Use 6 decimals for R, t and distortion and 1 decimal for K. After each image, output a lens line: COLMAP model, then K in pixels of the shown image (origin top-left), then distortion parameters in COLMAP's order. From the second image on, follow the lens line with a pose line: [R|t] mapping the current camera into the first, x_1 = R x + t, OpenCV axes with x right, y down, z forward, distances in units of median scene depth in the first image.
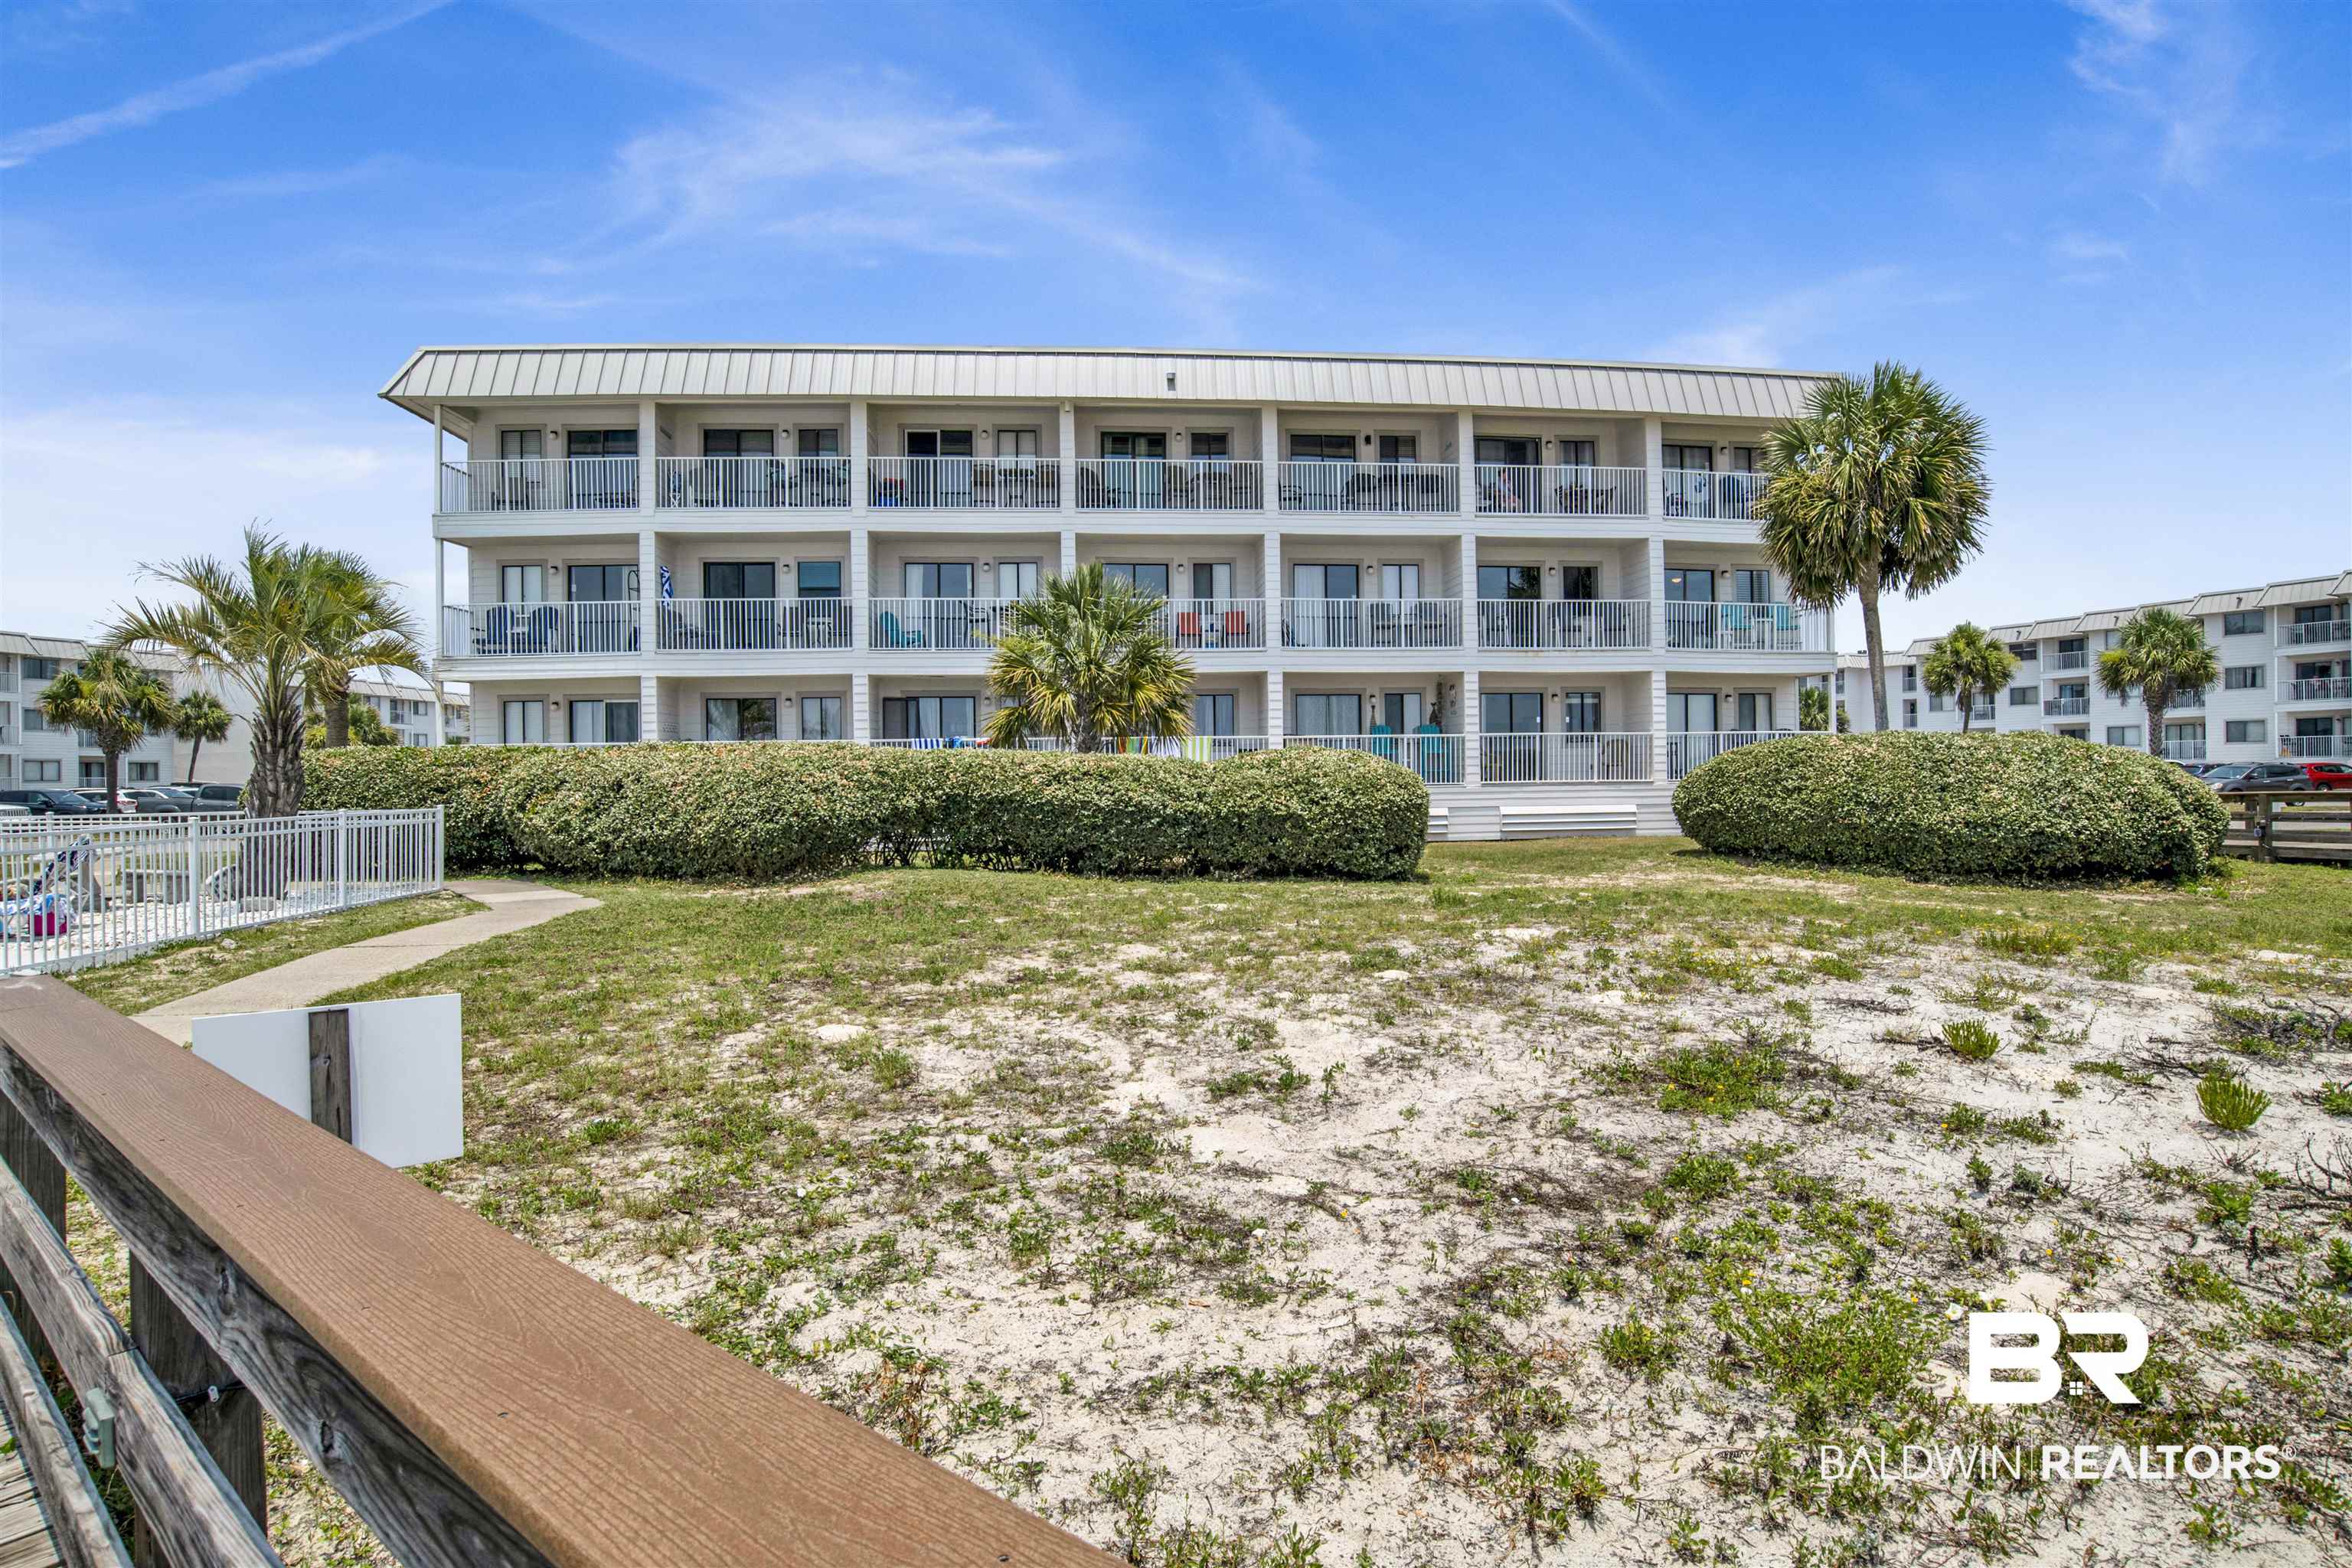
lens RADIAL K [[1279.2, 0, 1161.4], [0, 1279.2, 789.1], [0, 0, 1]] dist [0.001811, -0.000095]
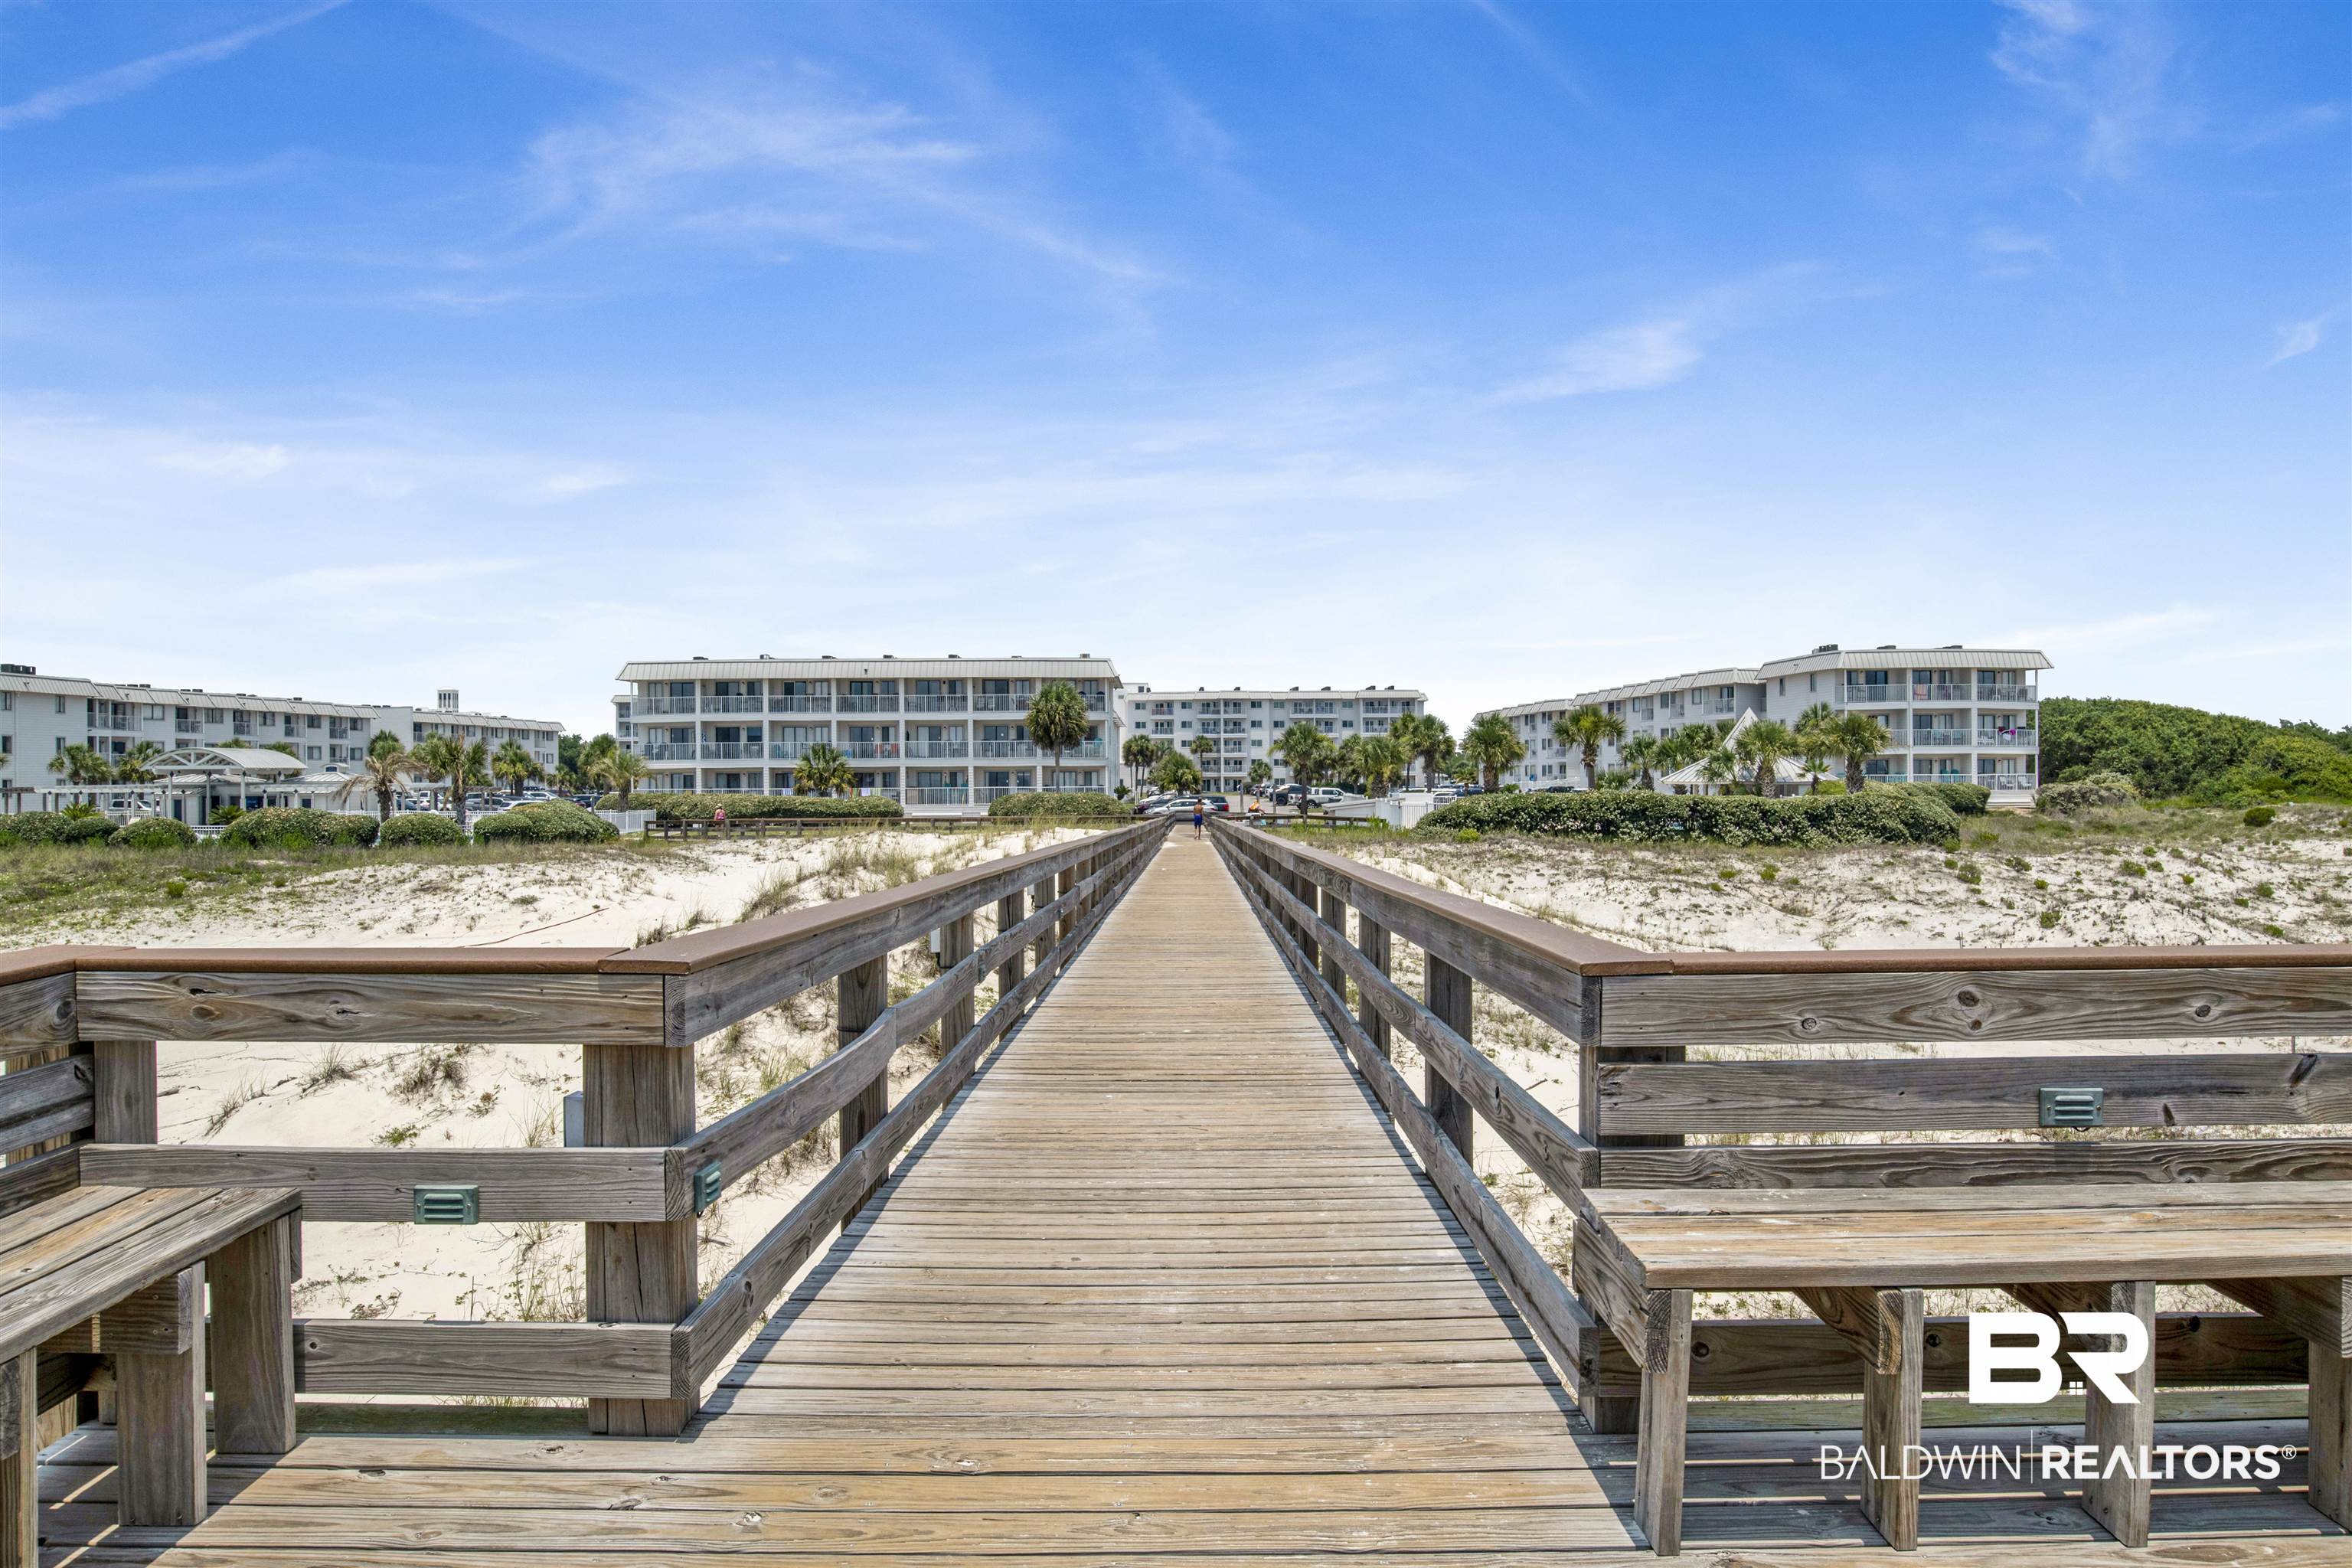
lens RADIAL K [[1594.7, 0, 1184.9], [0, 1594.7, 784.8], [0, 0, 1]] dist [0.000947, 0.000550]
pose [[0.997976, -0.010157, -0.062783, 0.106951], [0.009805, 0.999934, -0.005920, -0.001643], [0.062839, 0.005292, 0.998010, -0.292786]]
